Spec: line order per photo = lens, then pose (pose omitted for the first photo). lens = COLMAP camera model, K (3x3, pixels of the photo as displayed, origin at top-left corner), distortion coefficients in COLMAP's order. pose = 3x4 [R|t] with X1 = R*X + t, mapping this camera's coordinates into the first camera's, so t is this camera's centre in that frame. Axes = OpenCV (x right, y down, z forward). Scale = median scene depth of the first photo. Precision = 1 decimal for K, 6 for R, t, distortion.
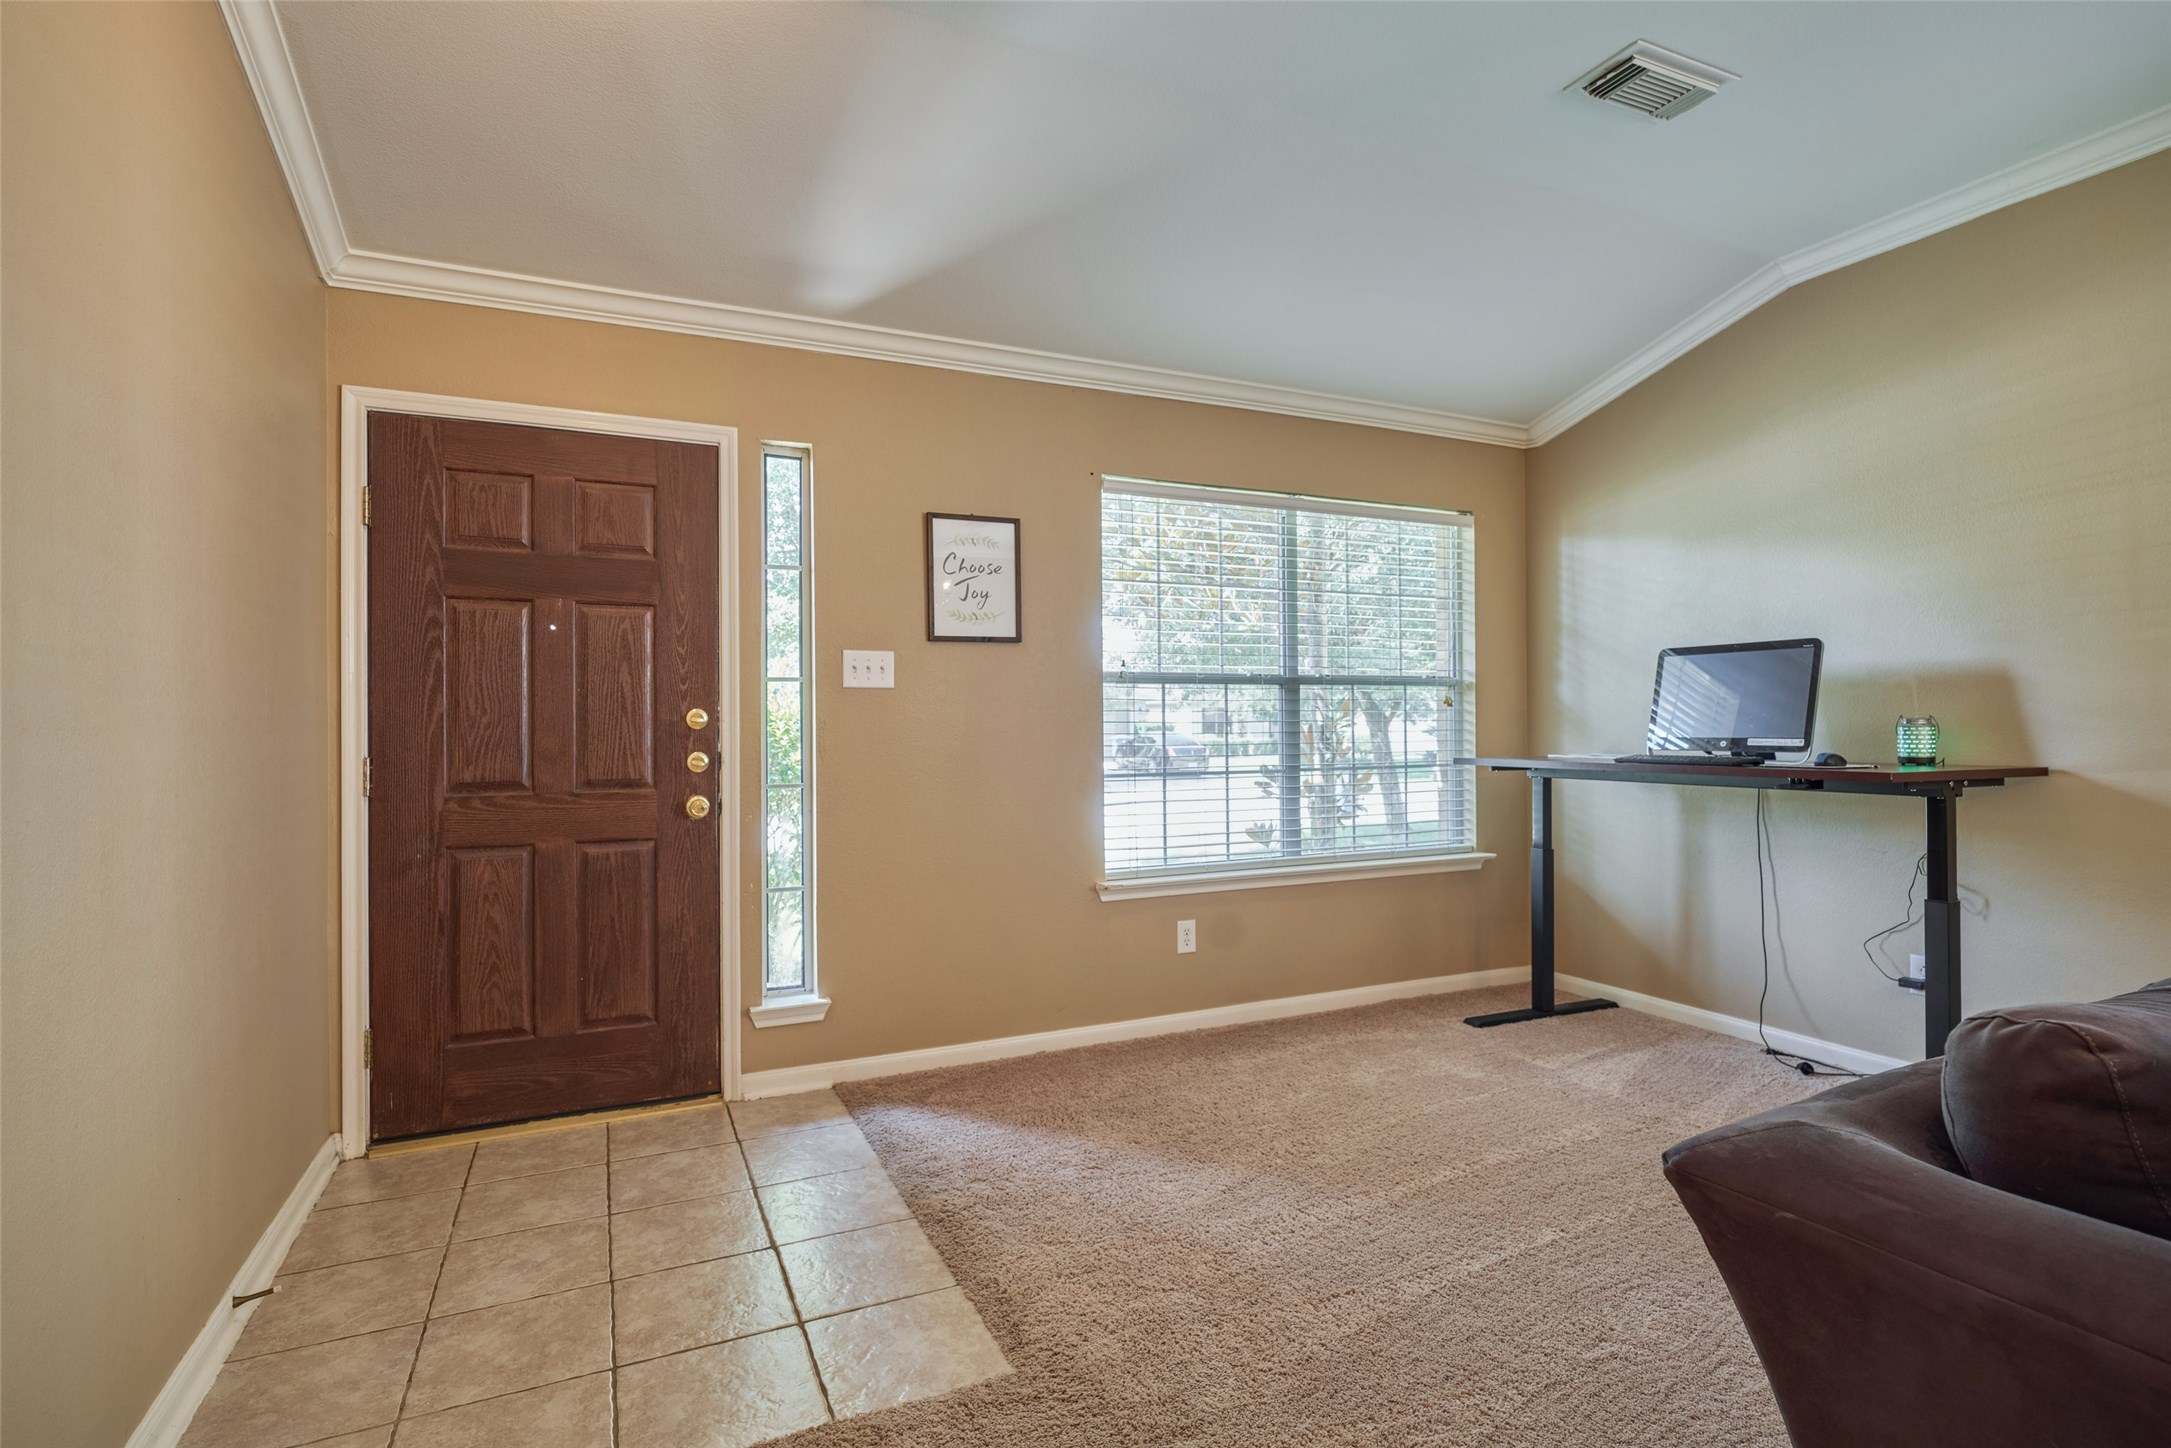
lens RADIAL K [[1055.6, 0, 1067.5], [0, 1055.6, 717.5], [0, 0, 1]] dist [-0.005700, 0.001250]
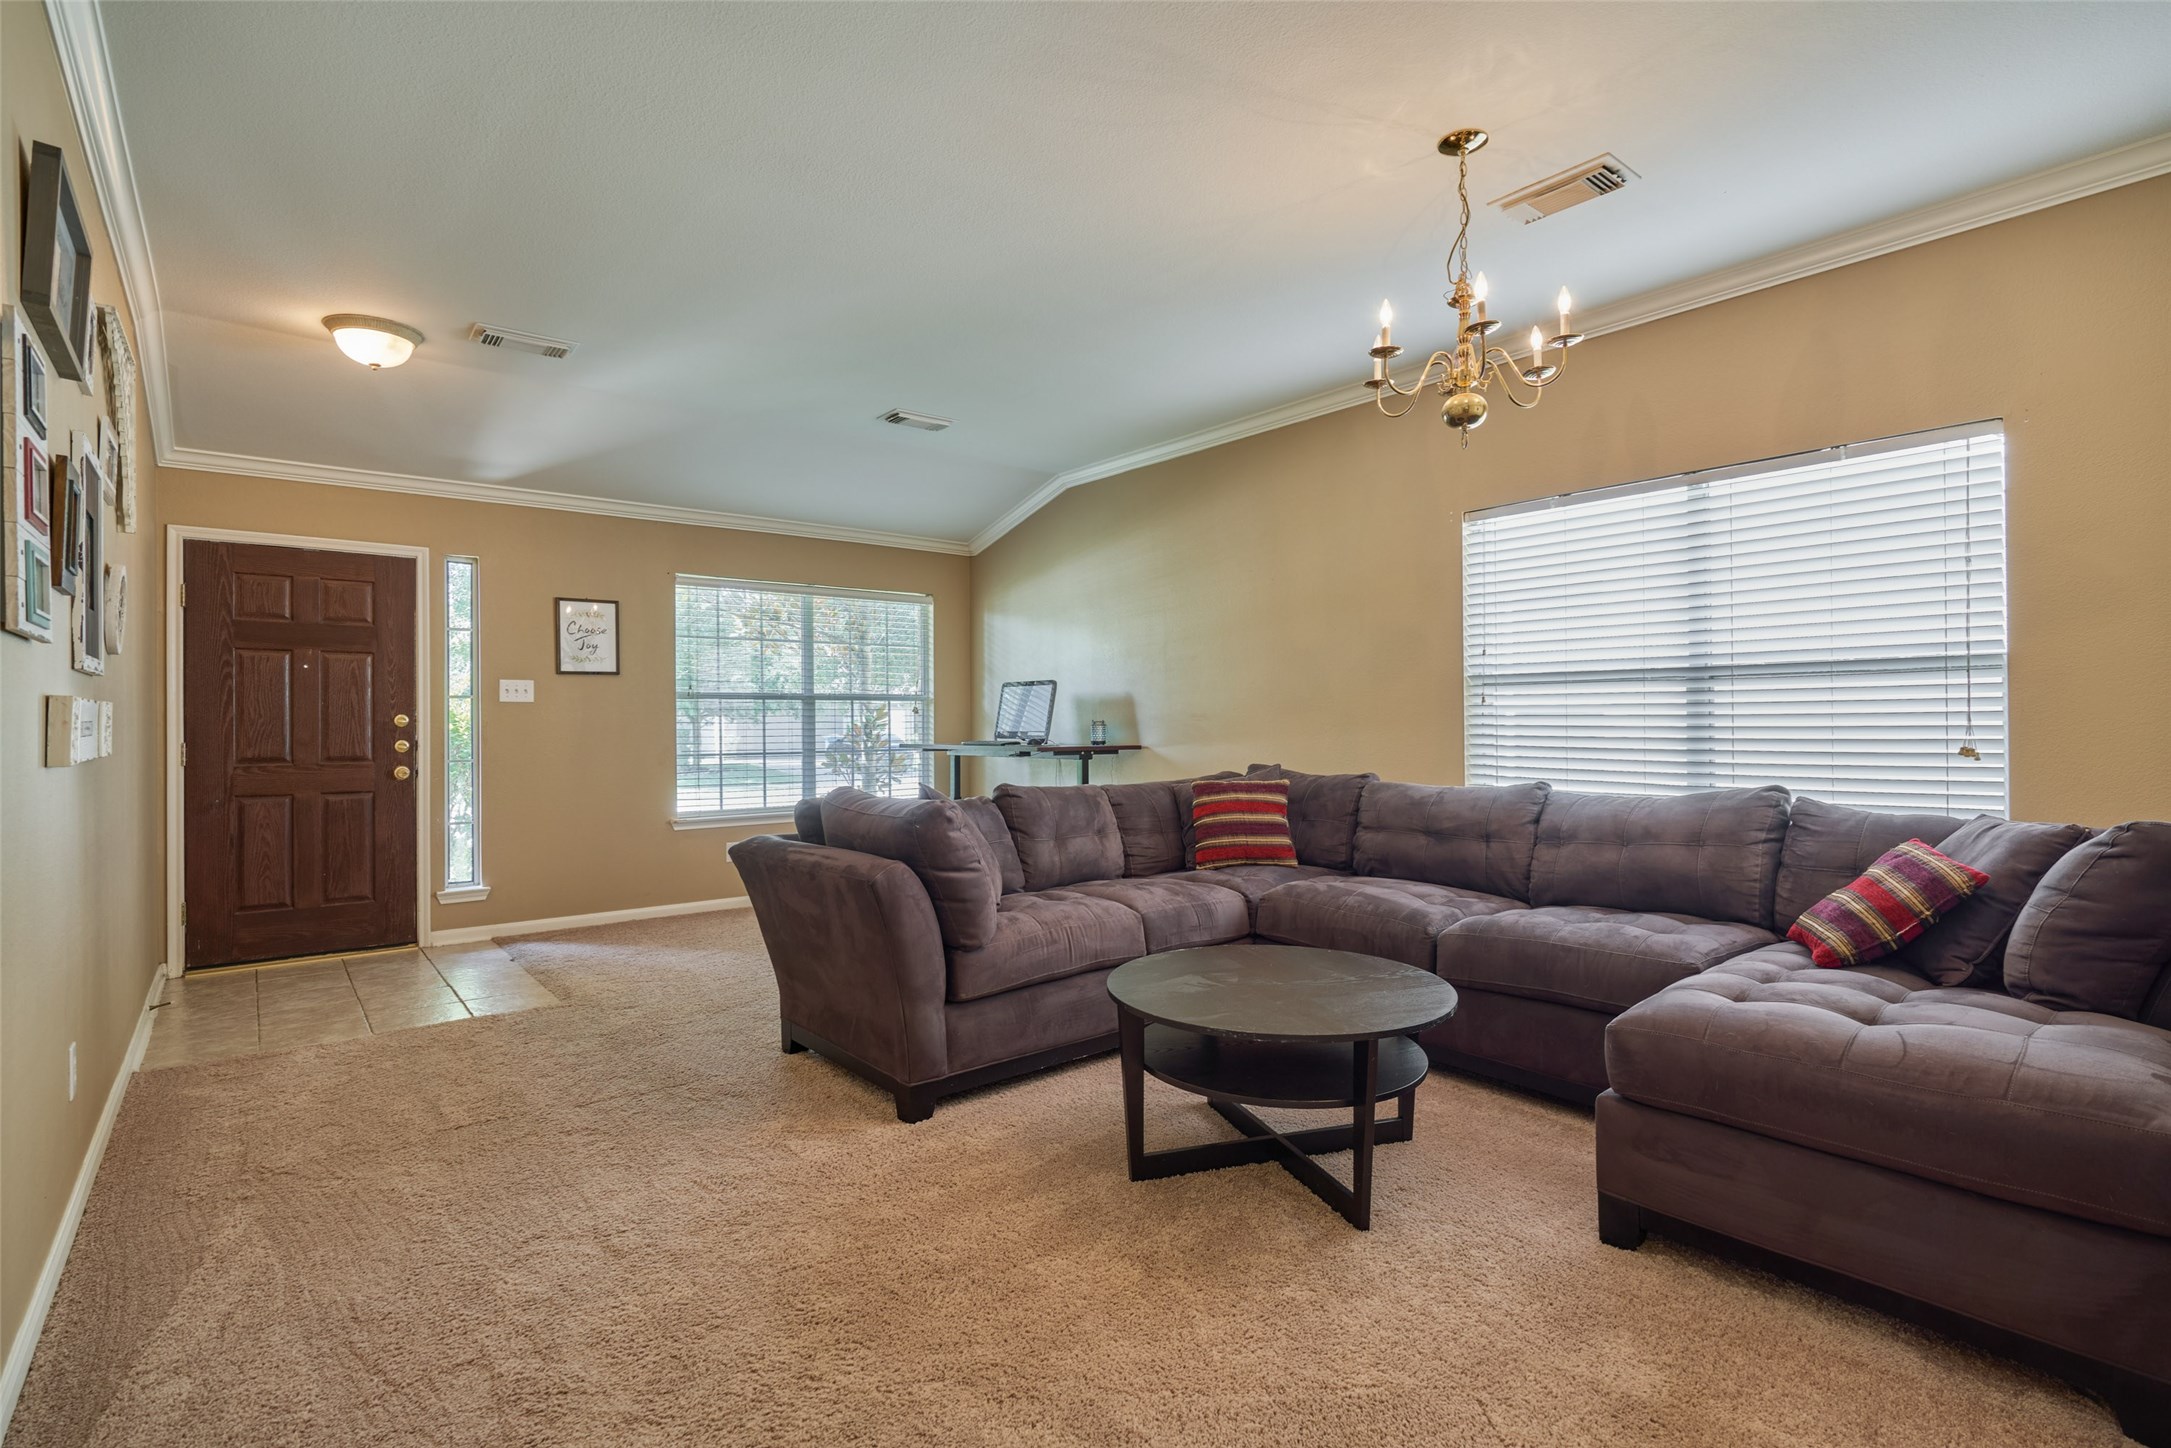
lens RADIAL K [[1055.6, 0, 1093.5], [0, 1055.6, 720.8], [0, 0, 1]] dist [-0.005700, 0.001250]
pose [[0.965755, 0.002506, 0.259444, 0.276187], [-0.003781, 0.999983, 0.004414, -0.009578], [-0.259429, -0.005244, 0.965748, -0.899360]]
